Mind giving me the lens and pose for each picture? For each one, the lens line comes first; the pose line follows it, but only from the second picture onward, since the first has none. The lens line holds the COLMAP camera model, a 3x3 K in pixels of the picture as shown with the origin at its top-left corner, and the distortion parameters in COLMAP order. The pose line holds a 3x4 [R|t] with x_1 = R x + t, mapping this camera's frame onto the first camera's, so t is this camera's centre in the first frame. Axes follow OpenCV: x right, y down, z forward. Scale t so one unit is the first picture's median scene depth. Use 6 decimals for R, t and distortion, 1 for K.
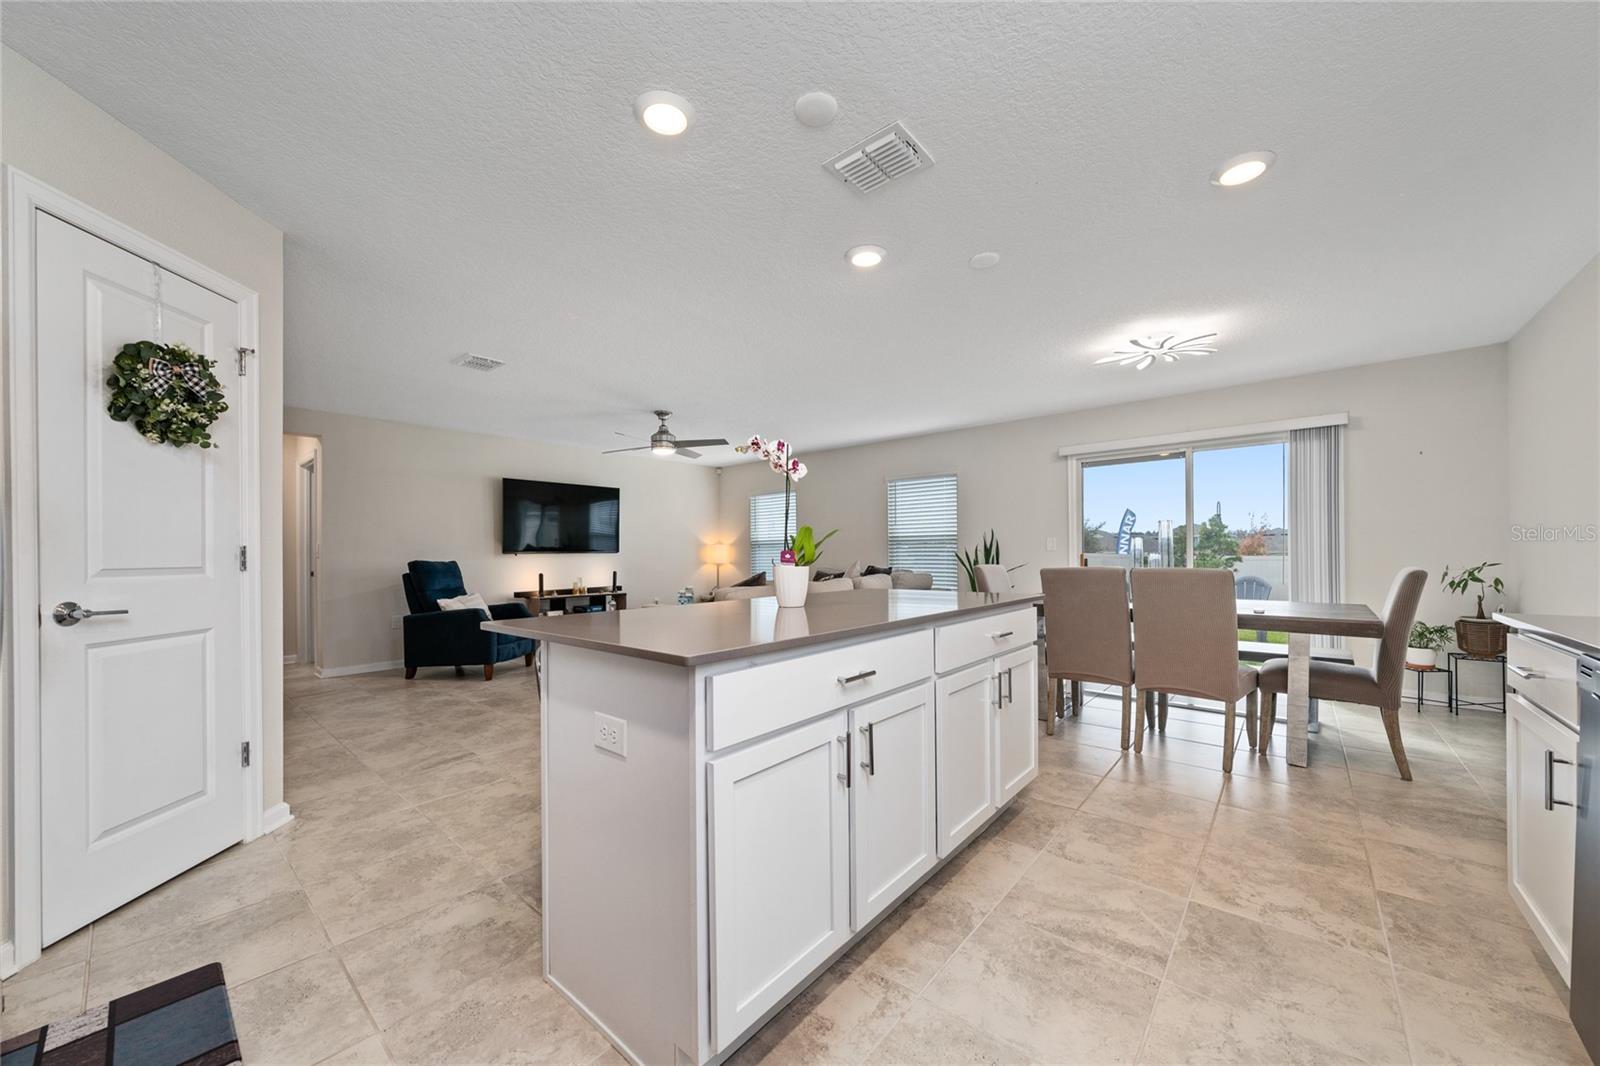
lens RADIAL K [[583.9, 0, 803.7], [0, 583.9, 549.5], [0, 0, 1]] dist [-0.004284, 0.000915]
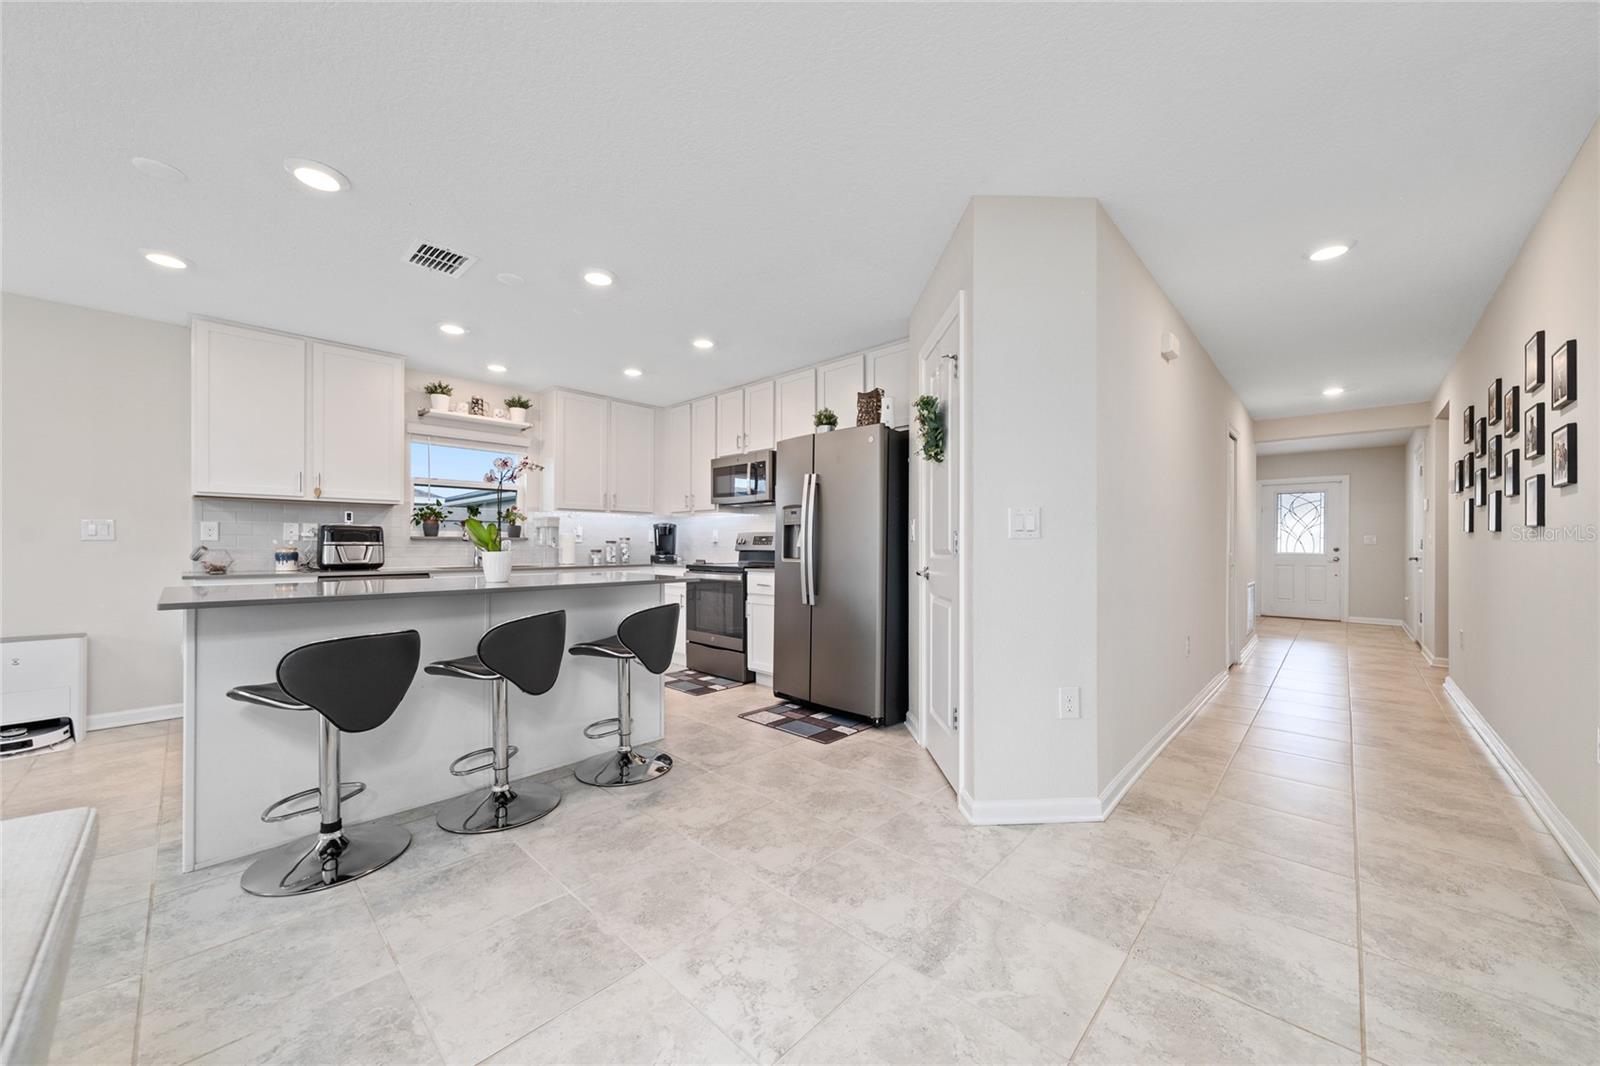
lens RADIAL K [[583.9, 0, 808.7], [0, 583.9, 546.1], [0, 0, 1]] dist [-0.004284, 0.000915]
pose [[-0.999213, 0.004520, 0.039412, -0.780792], [0.004155, 0.999948, -0.009353, 0.030738], [-0.039452, -0.009182, -0.999179, 2.298825]]
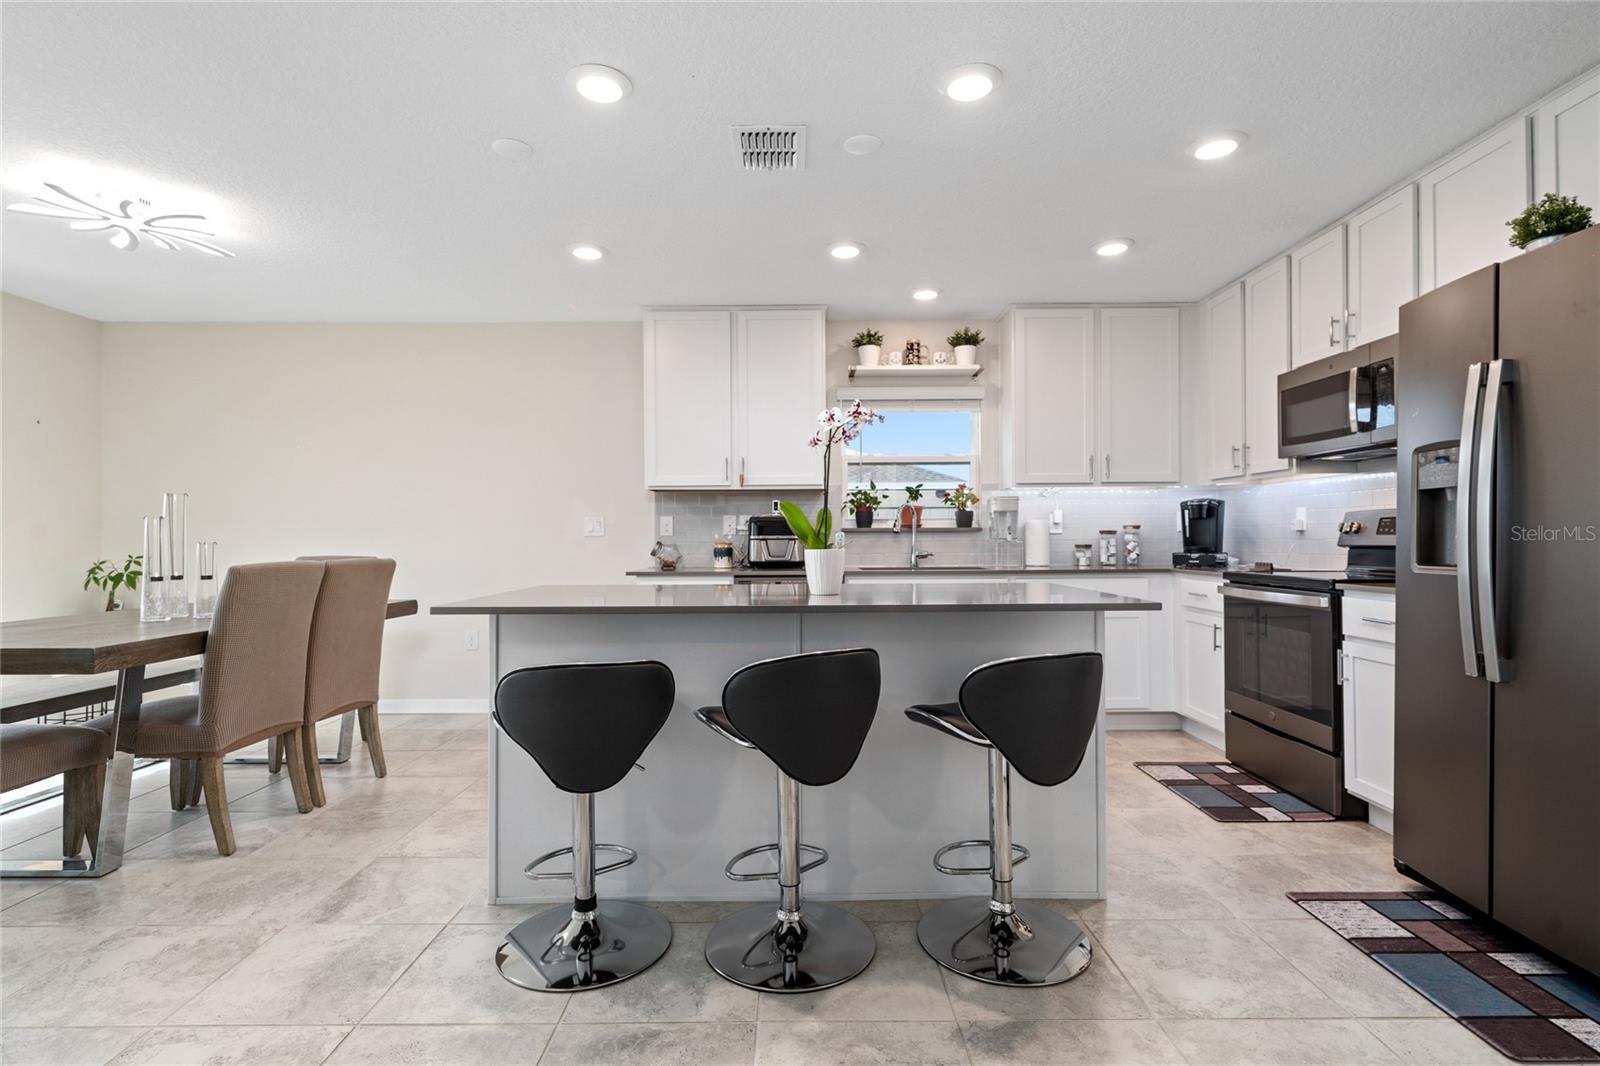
lens RADIAL K [[776.5, 0, 793.5], [0, 776.5, 534.6], [0, 0, 1]] dist [0.005433, -0.001280]
pose [[-0.650607, 0.013682, 0.759291, -0.893091], [0.001953, 0.999865, -0.016344, 0.025081], [-0.759412, -0.009151, -0.650546, 1.809690]]
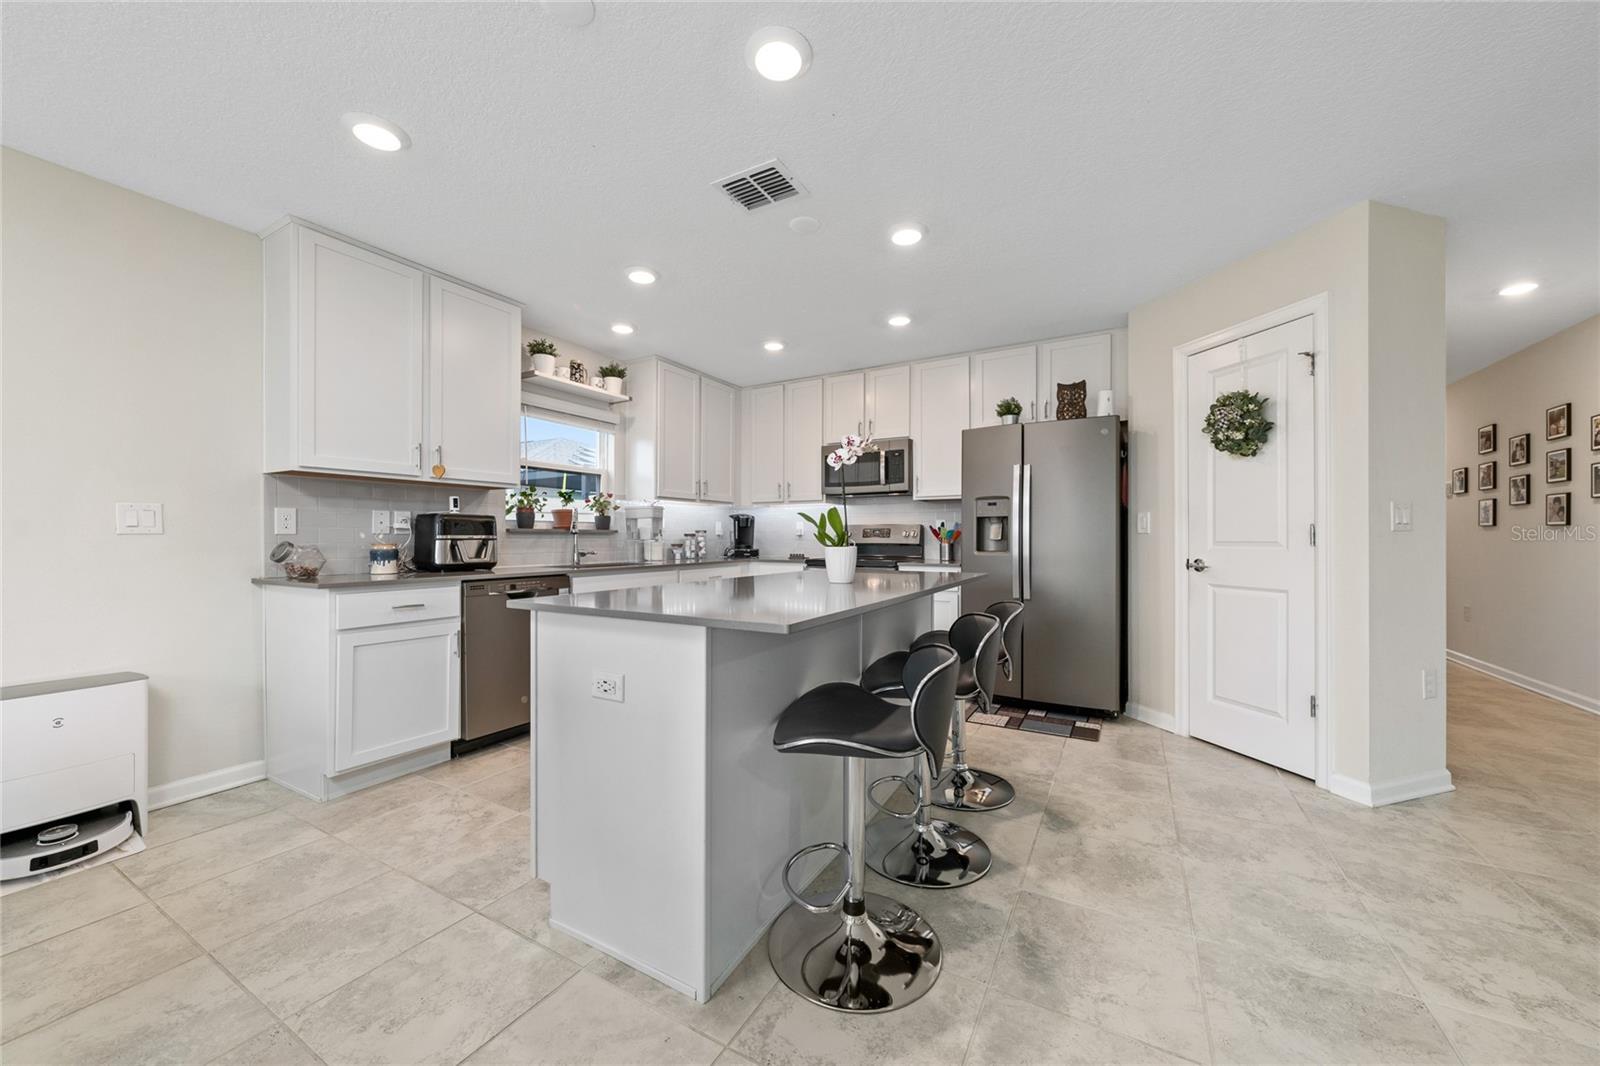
lens RADIAL K [[583.9, 0, 808.1], [0, 583.9, 537.8], [0, 0, 1]] dist [-0.004284, 0.000915]
pose [[-0.979672, 0.007394, -0.200467, 0.263924], [0.009431, 0.999913, -0.009206, 0.020805], [0.200382, -0.010909, -0.979657, 2.082291]]
